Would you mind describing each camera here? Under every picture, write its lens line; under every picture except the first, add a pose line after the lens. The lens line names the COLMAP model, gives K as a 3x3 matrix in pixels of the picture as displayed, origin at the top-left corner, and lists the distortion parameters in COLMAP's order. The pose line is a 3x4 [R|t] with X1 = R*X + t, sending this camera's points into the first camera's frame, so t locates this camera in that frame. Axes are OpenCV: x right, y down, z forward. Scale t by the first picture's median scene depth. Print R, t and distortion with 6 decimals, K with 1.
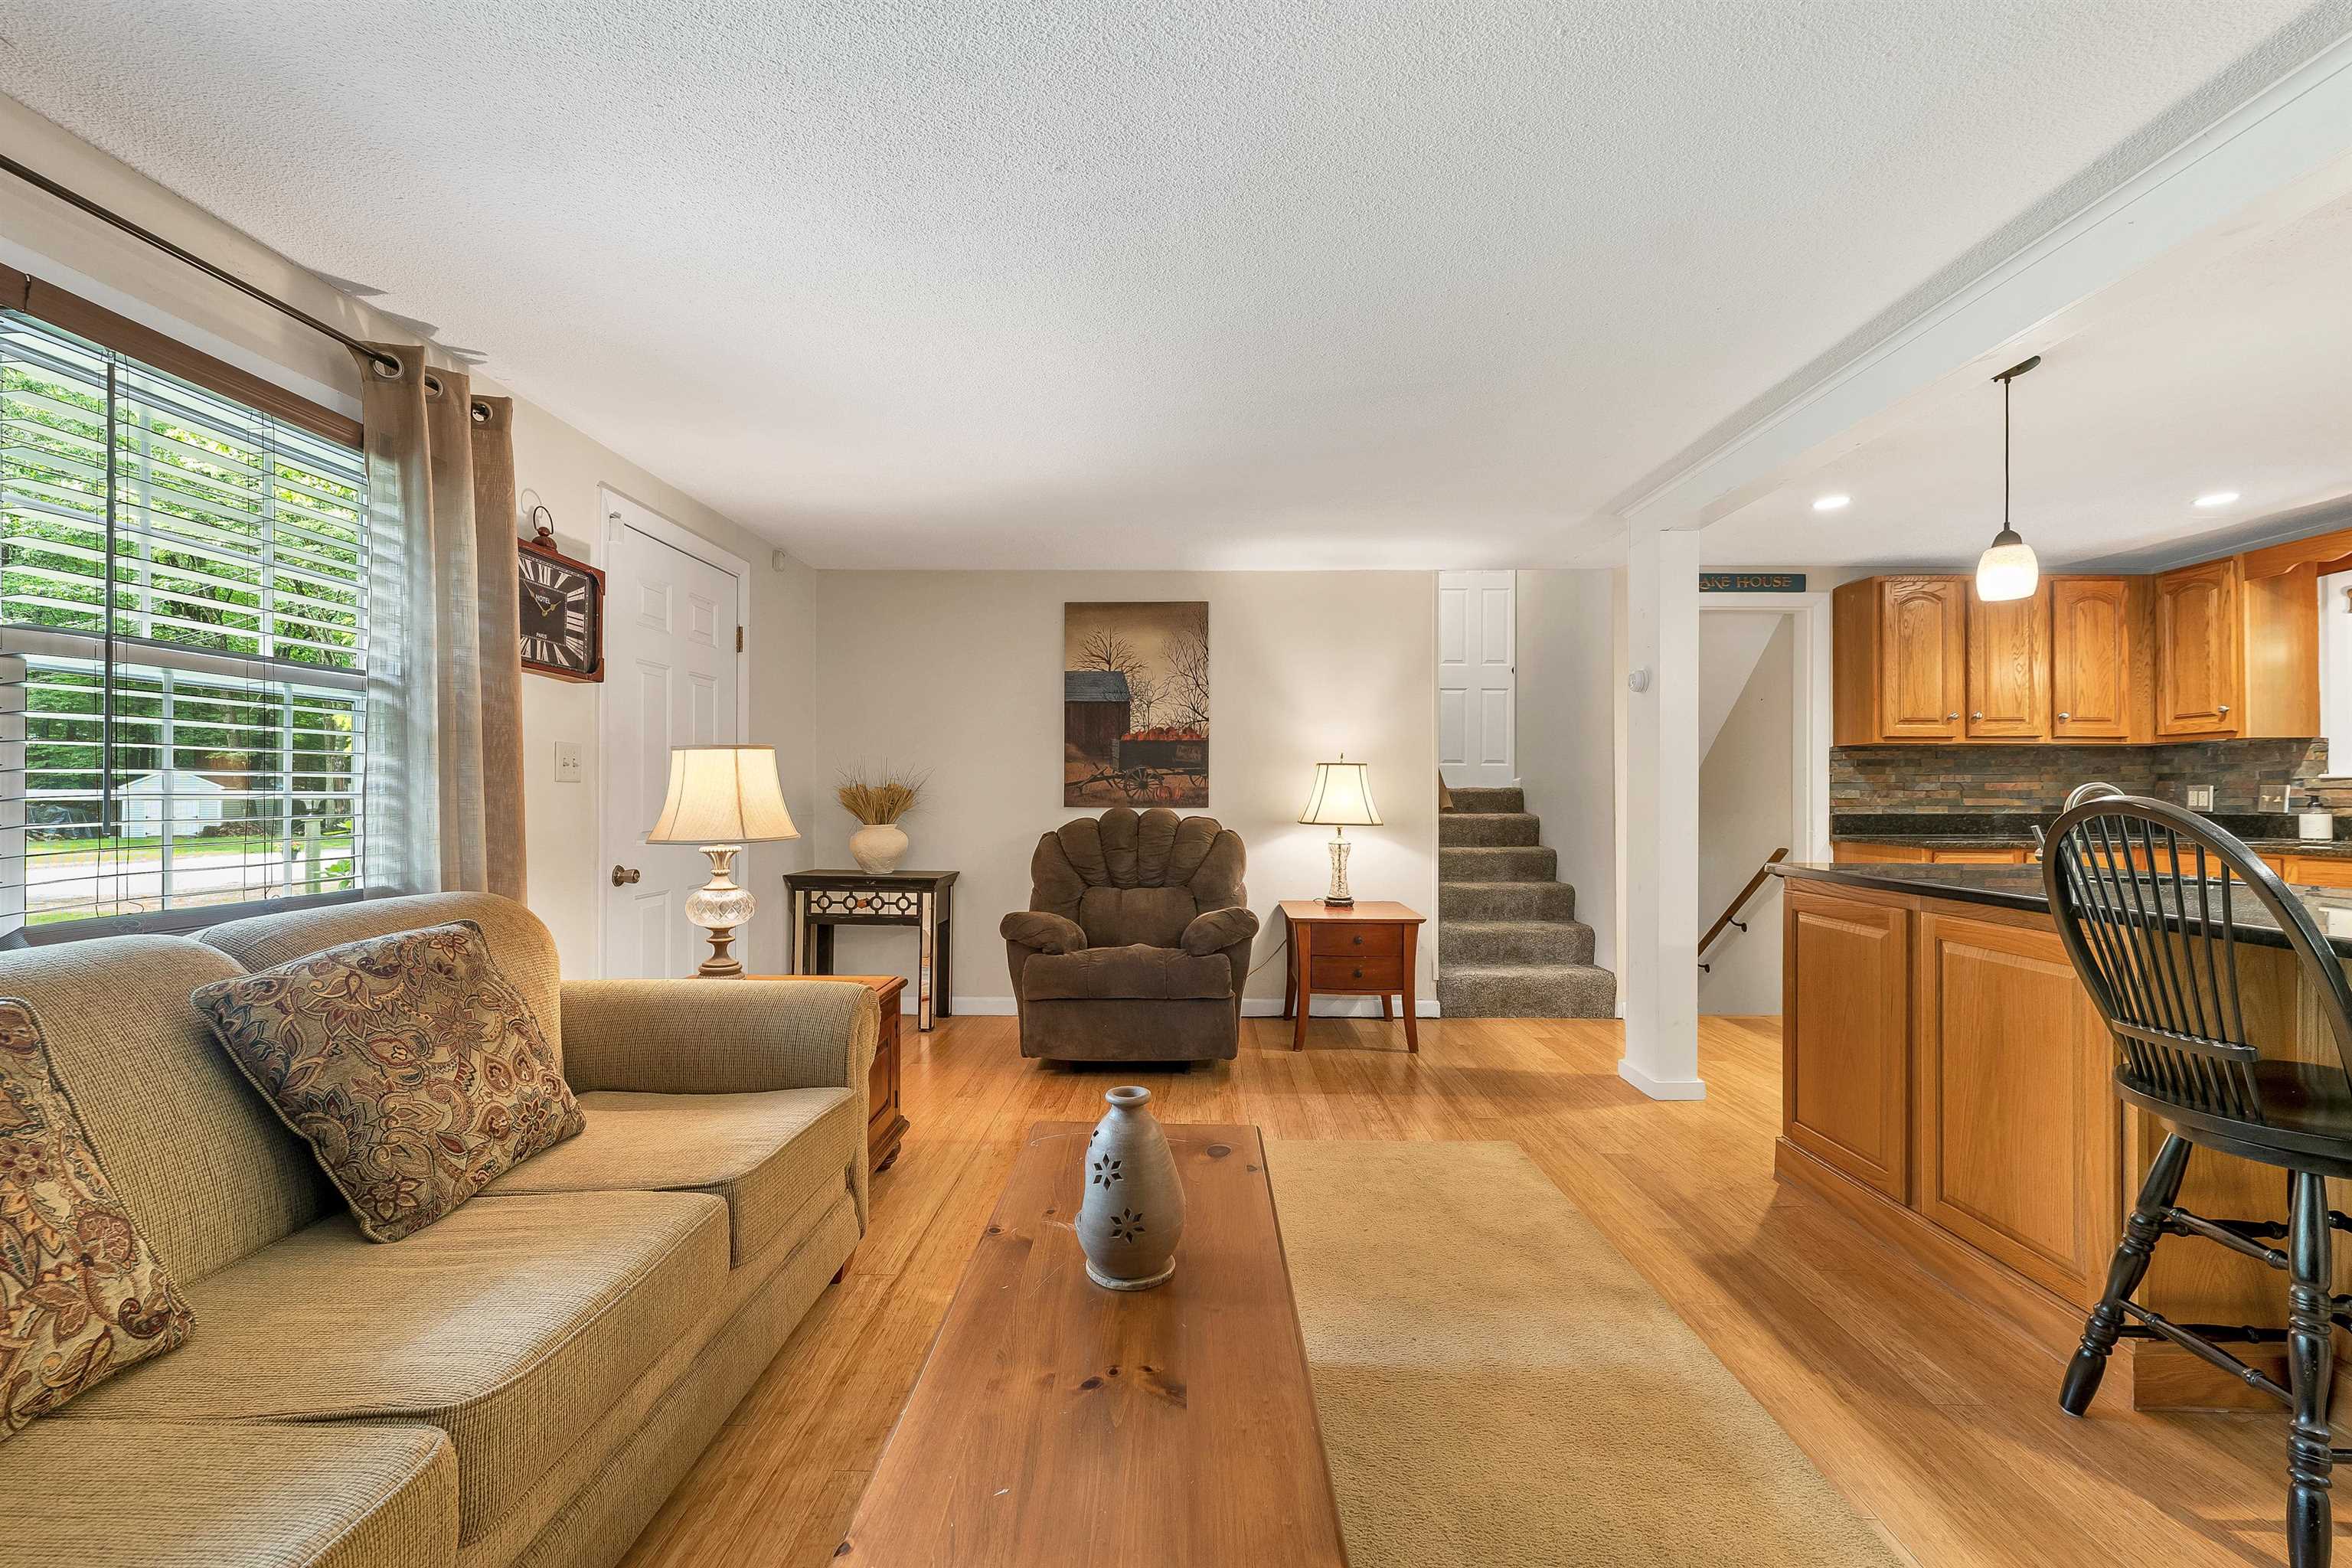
lens RADIAL K [[989.5, 0, 1175.5], [0, 989.5, 784.1], [0, 0, 1]] dist [0.002240, -0.000055]
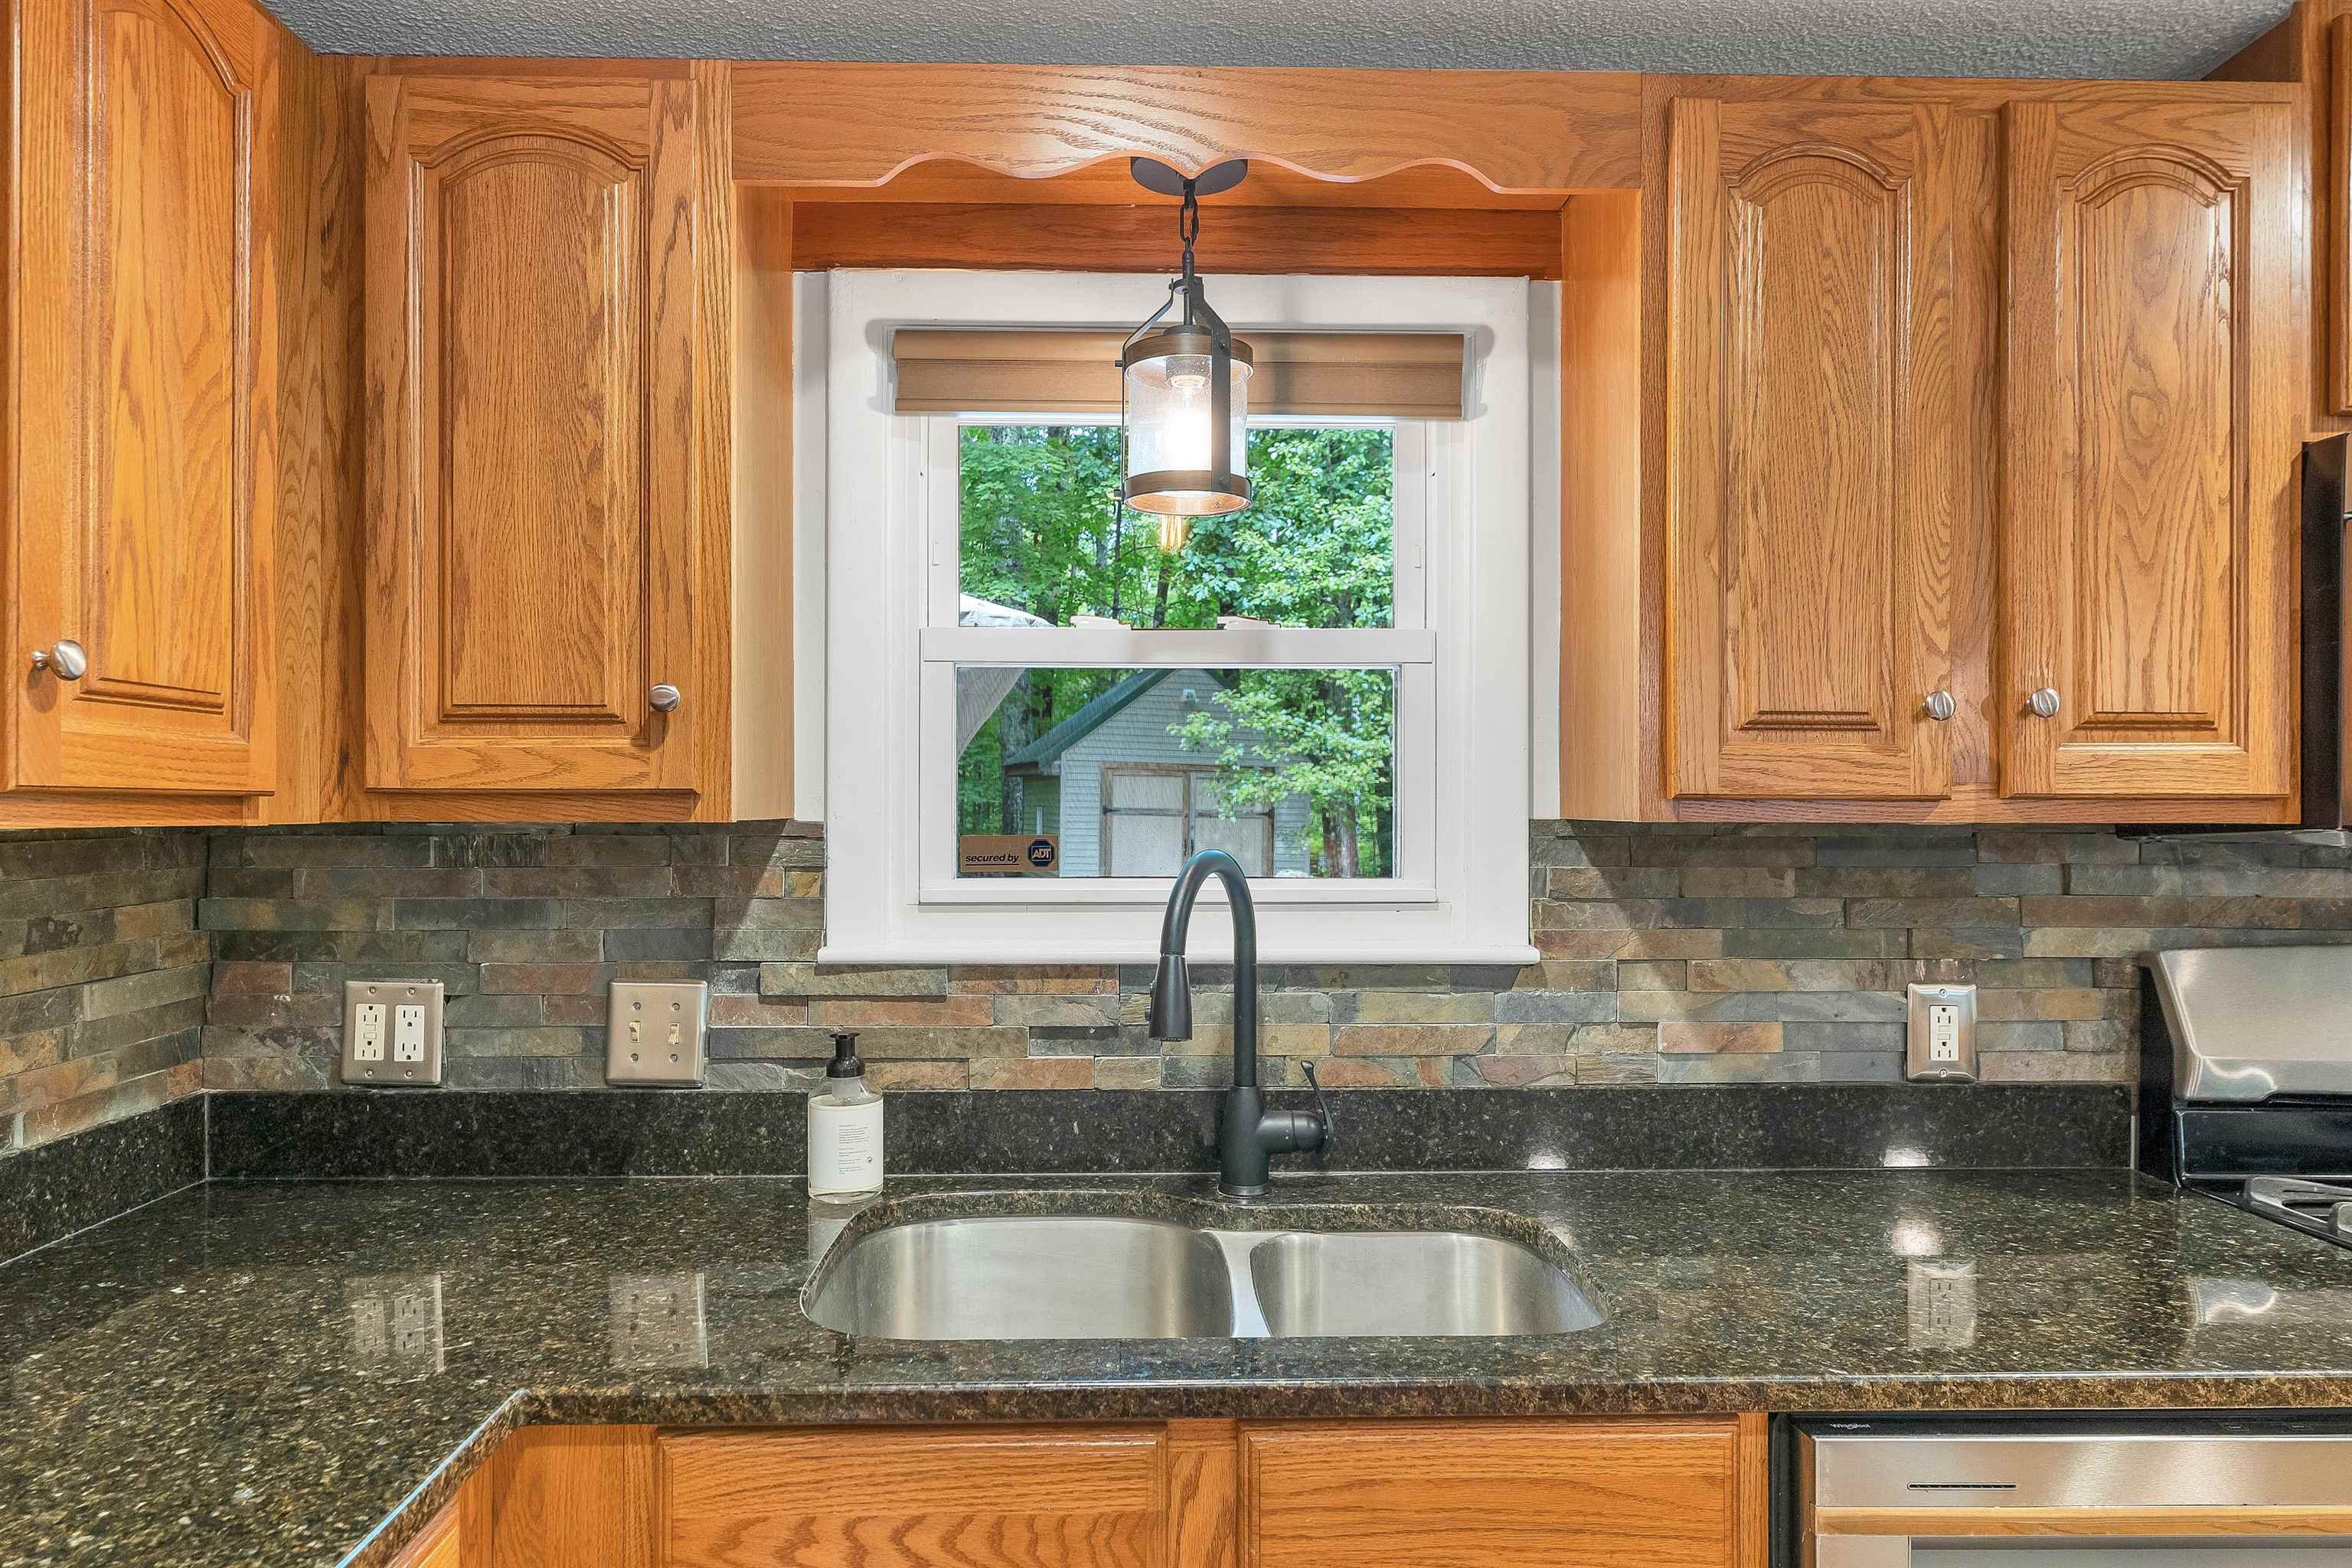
lens RADIAL K [[1493.0, 0, 1170.8], [0, 1493.0, 801.9], [0, 0, 1]] dist [0.000601, 0.001598]
pose [[-0.046270, 0.002313, 0.998926, 0.632804], [-0.016404, 0.999861, -0.003075, -0.047146], [-0.998794, -0.016529, -0.046226, 0.812875]]
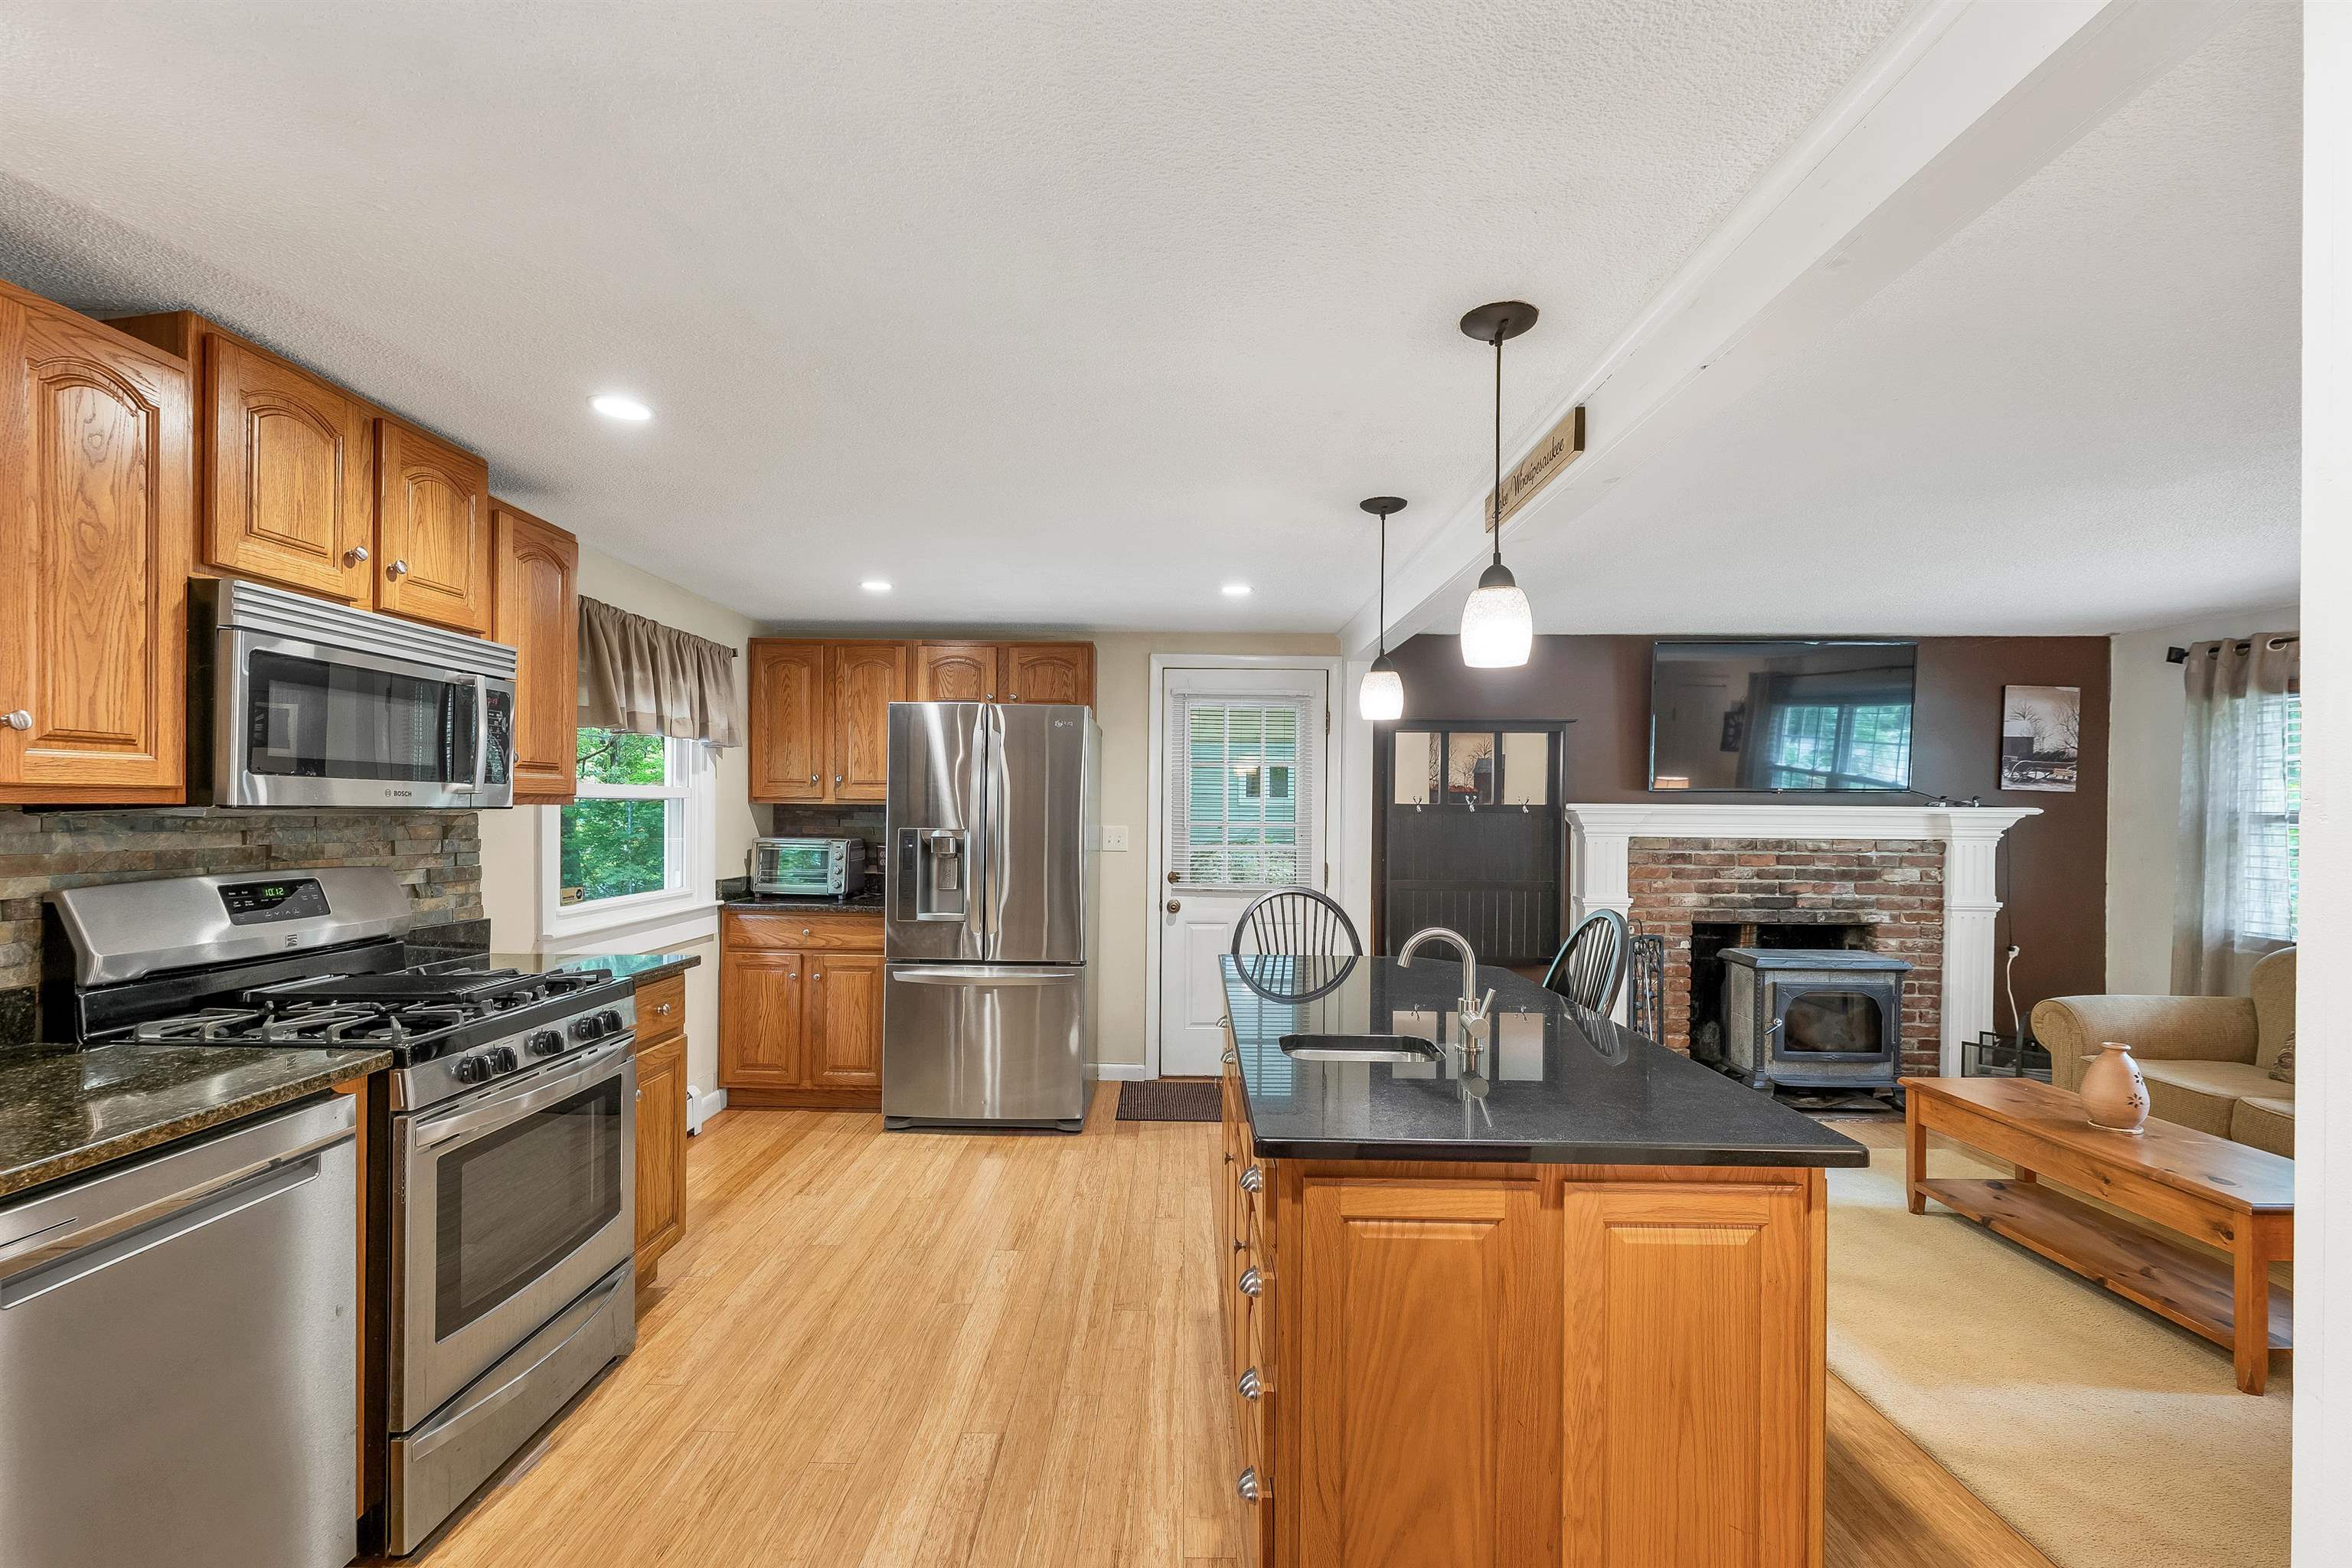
lens RADIAL K [[1032.7, 0, 1167.9], [0, 1032.7, 810.5], [0, 0, 1]] dist [0.000204, 0.000006]
pose [[-0.999933, -0.009866, -0.006058, 0.587745], [-0.009812, 0.999913, -0.008861, -0.044994], [0.006145, -0.008801, -0.999942, 0.936614]]
